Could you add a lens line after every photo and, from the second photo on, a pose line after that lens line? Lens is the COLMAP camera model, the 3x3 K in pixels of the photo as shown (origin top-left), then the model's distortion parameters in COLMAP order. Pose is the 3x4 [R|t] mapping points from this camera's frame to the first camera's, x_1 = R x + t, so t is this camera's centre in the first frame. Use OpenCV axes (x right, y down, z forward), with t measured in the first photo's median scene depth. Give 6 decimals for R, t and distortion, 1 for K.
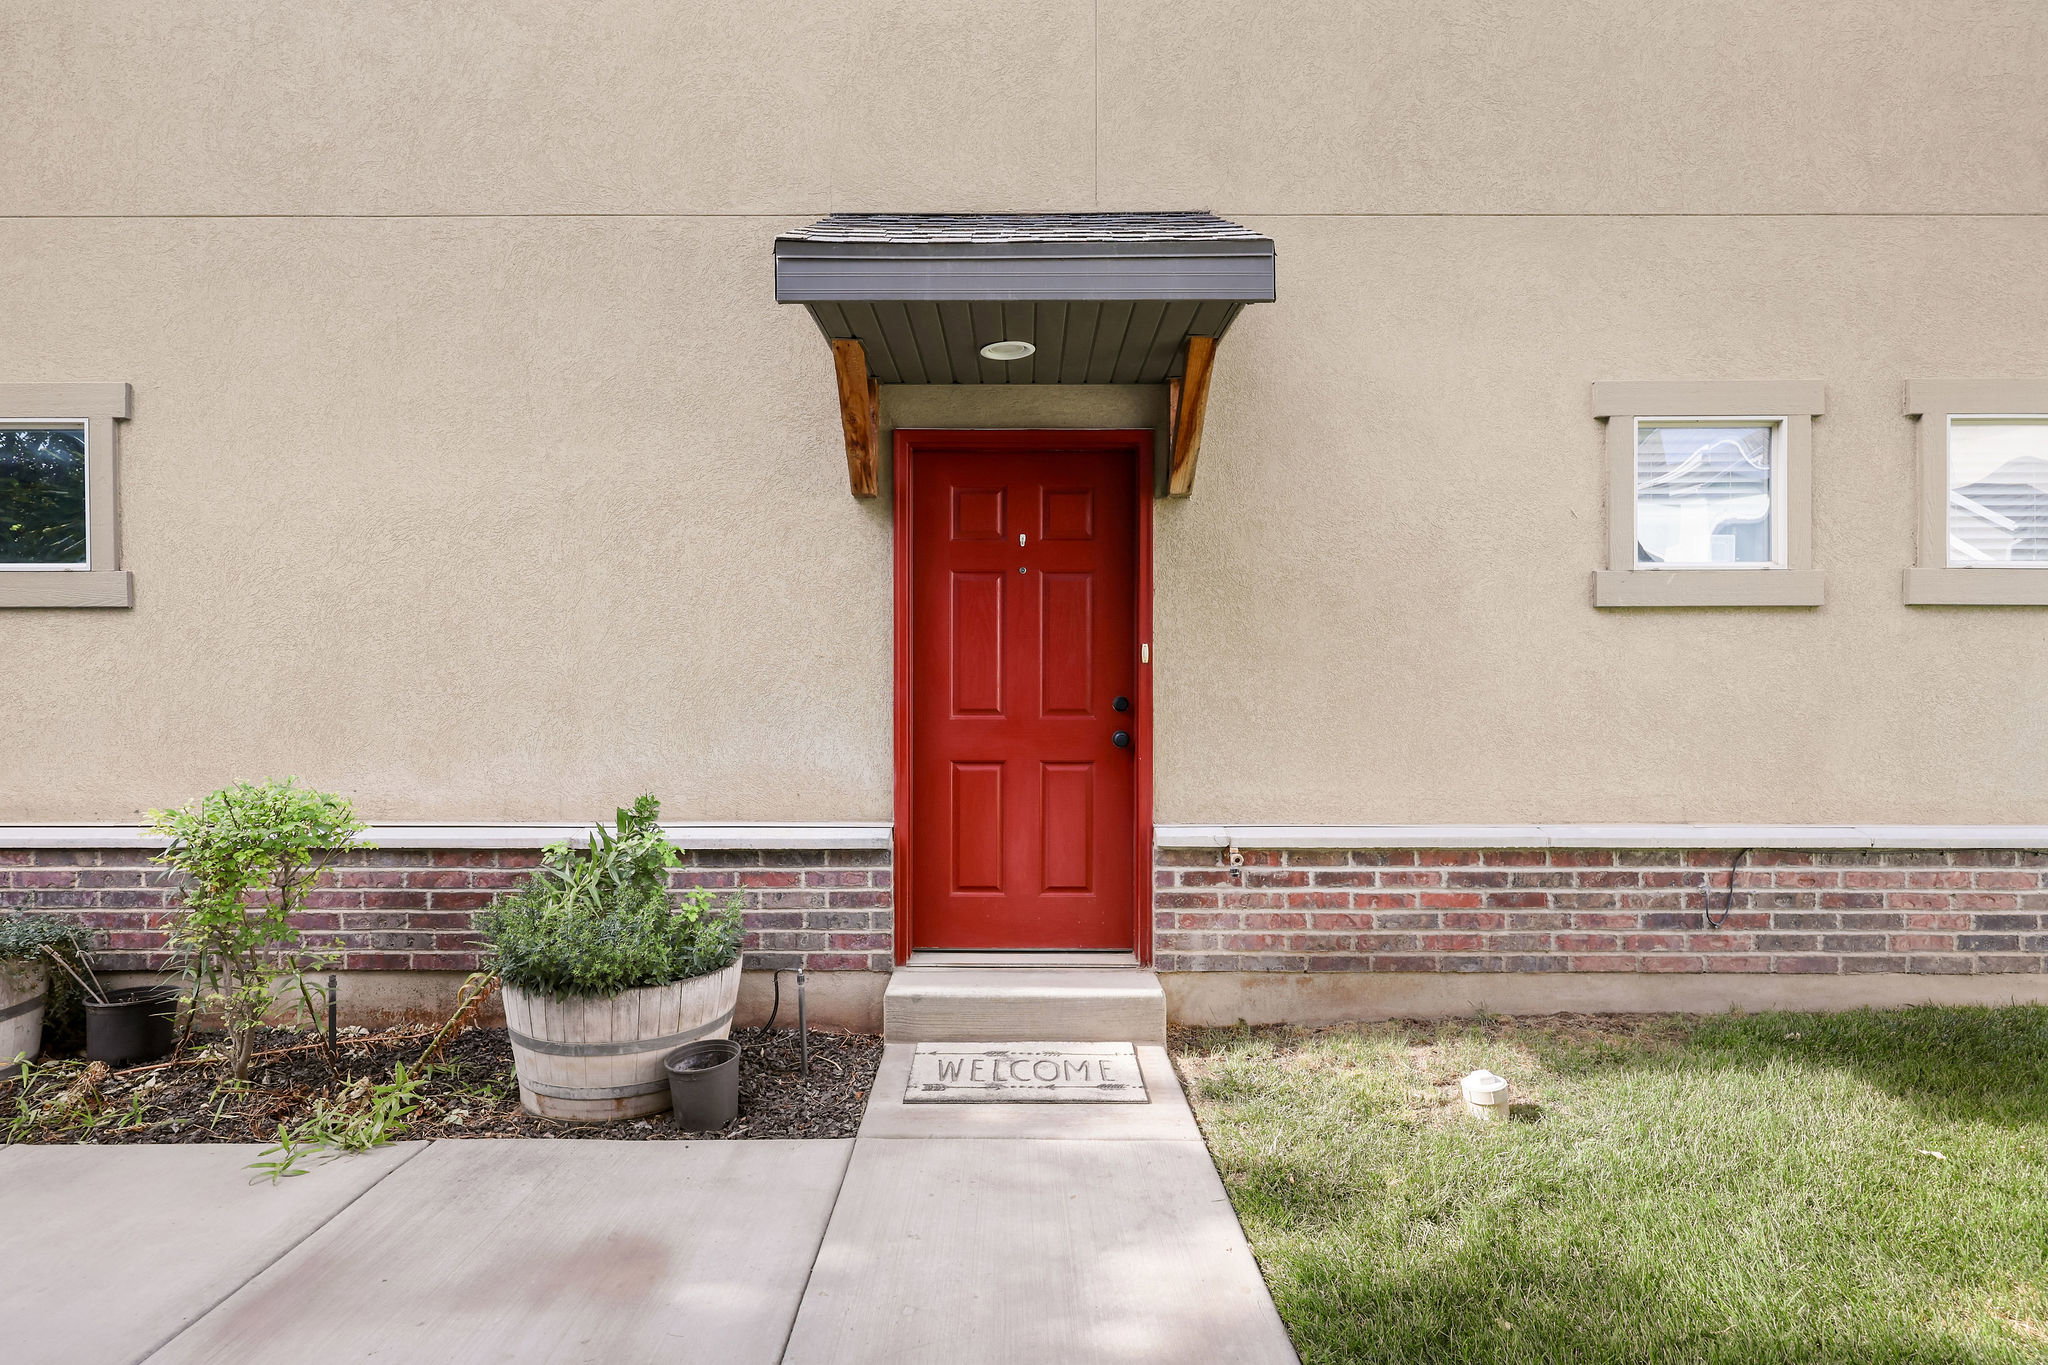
lens RADIAL K [[840.7, 0, 1024.0], [0, 840.7, 682.5], [0, 0, 1]] dist [-0.001476, -0.000193]
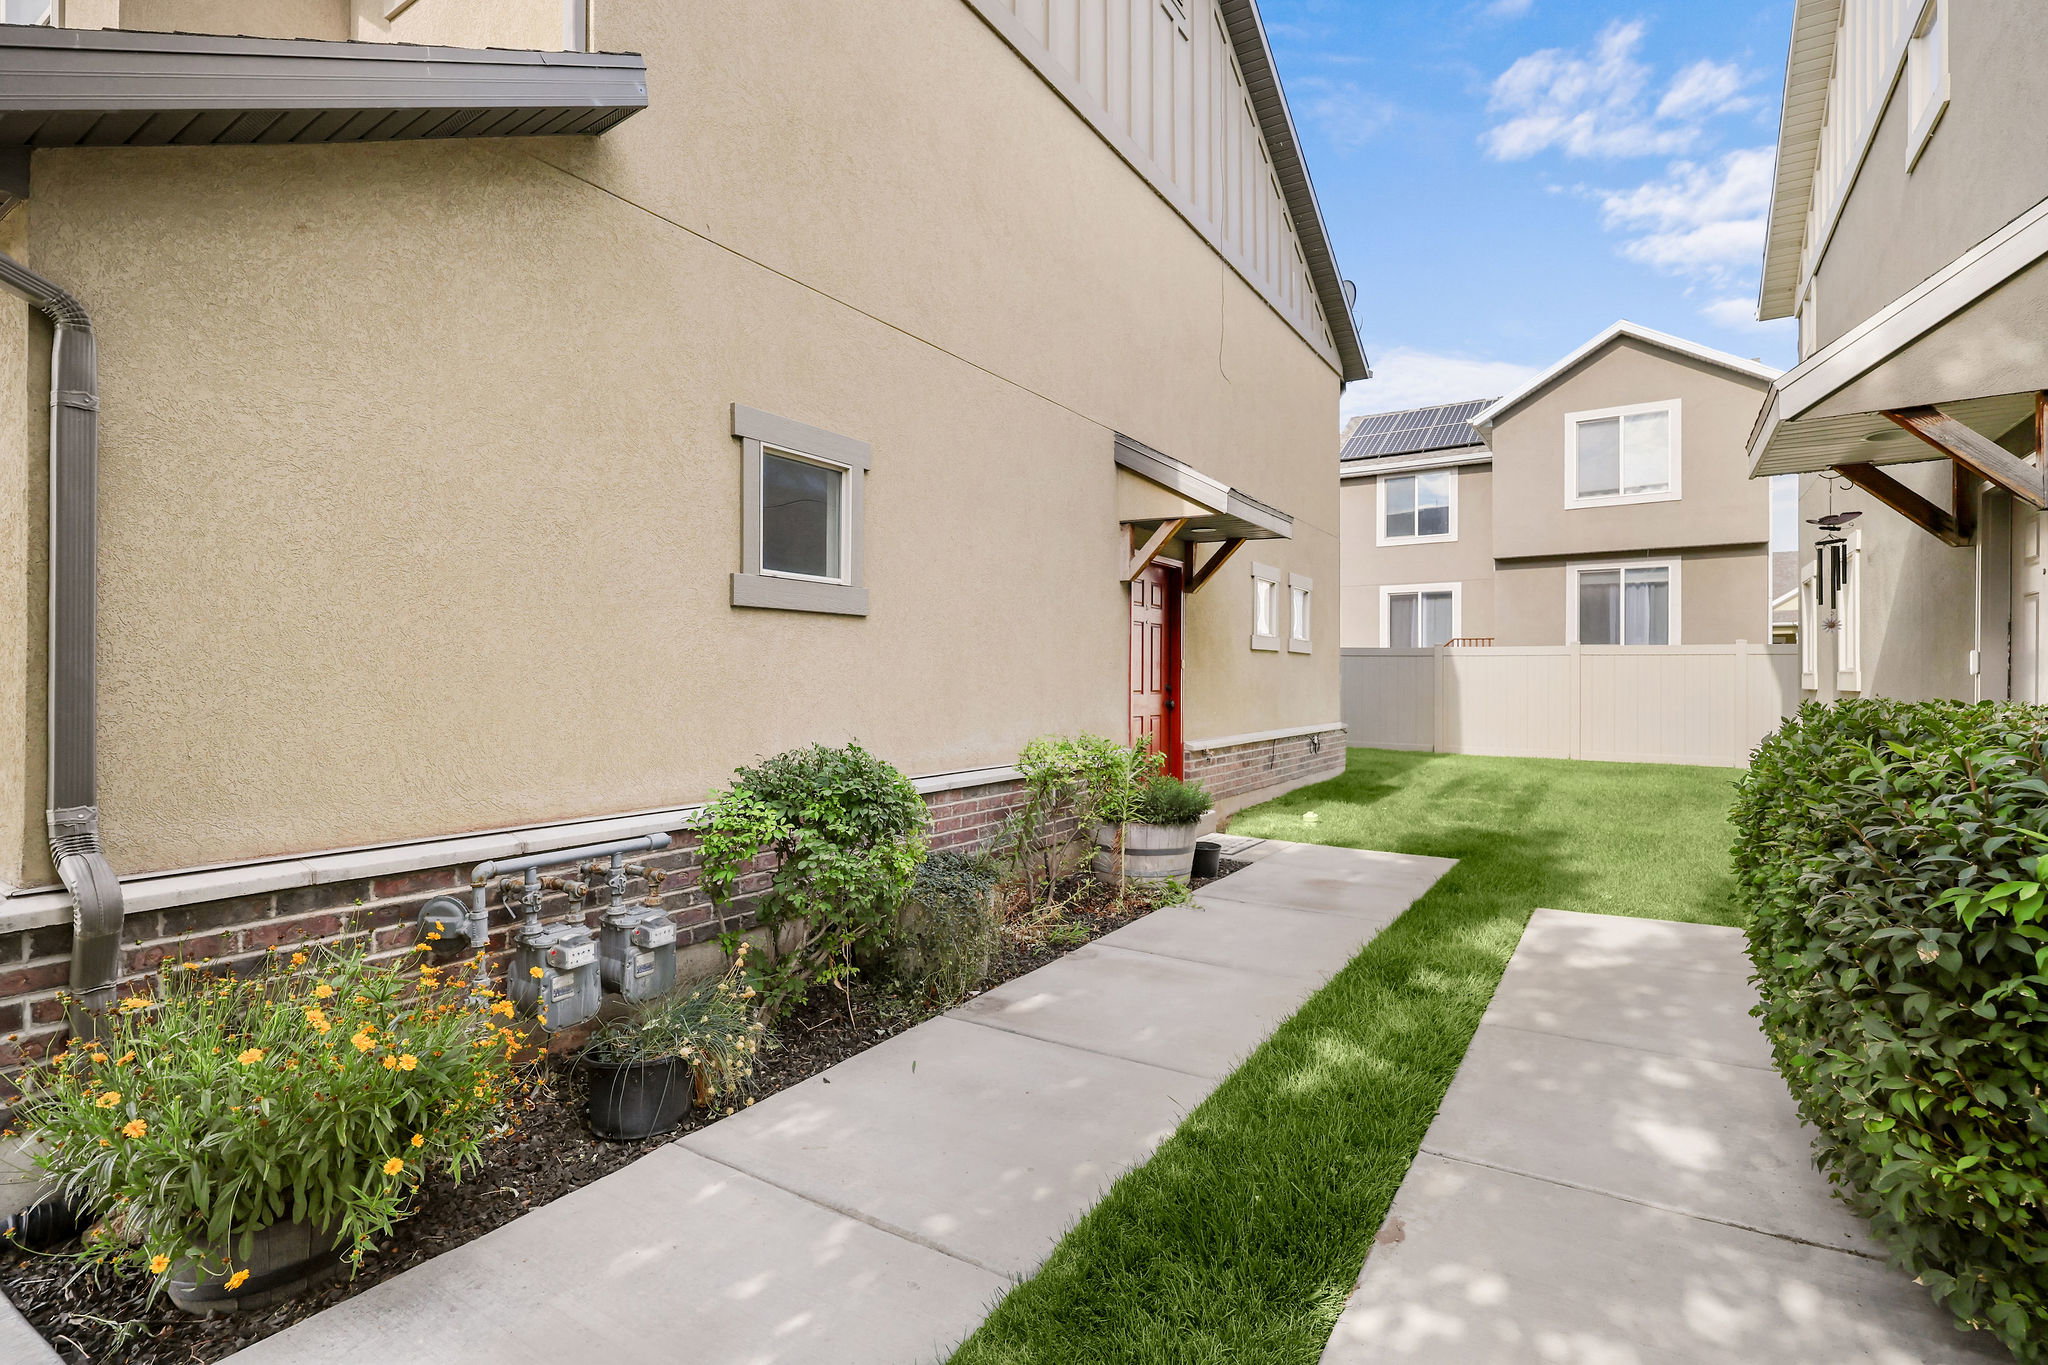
lens RADIAL K [[920.5, 0, 1017.3], [0, 920.5, 681.2], [0, 0, 1]] dist [0.001233, 0.000048]
pose [[0.558575, 0.001583, 0.829453, -2.120680], [-0.011625, 0.999915, 0.005920, -0.000627], [-0.829373, -0.012949, 0.558546, 0.015114]]
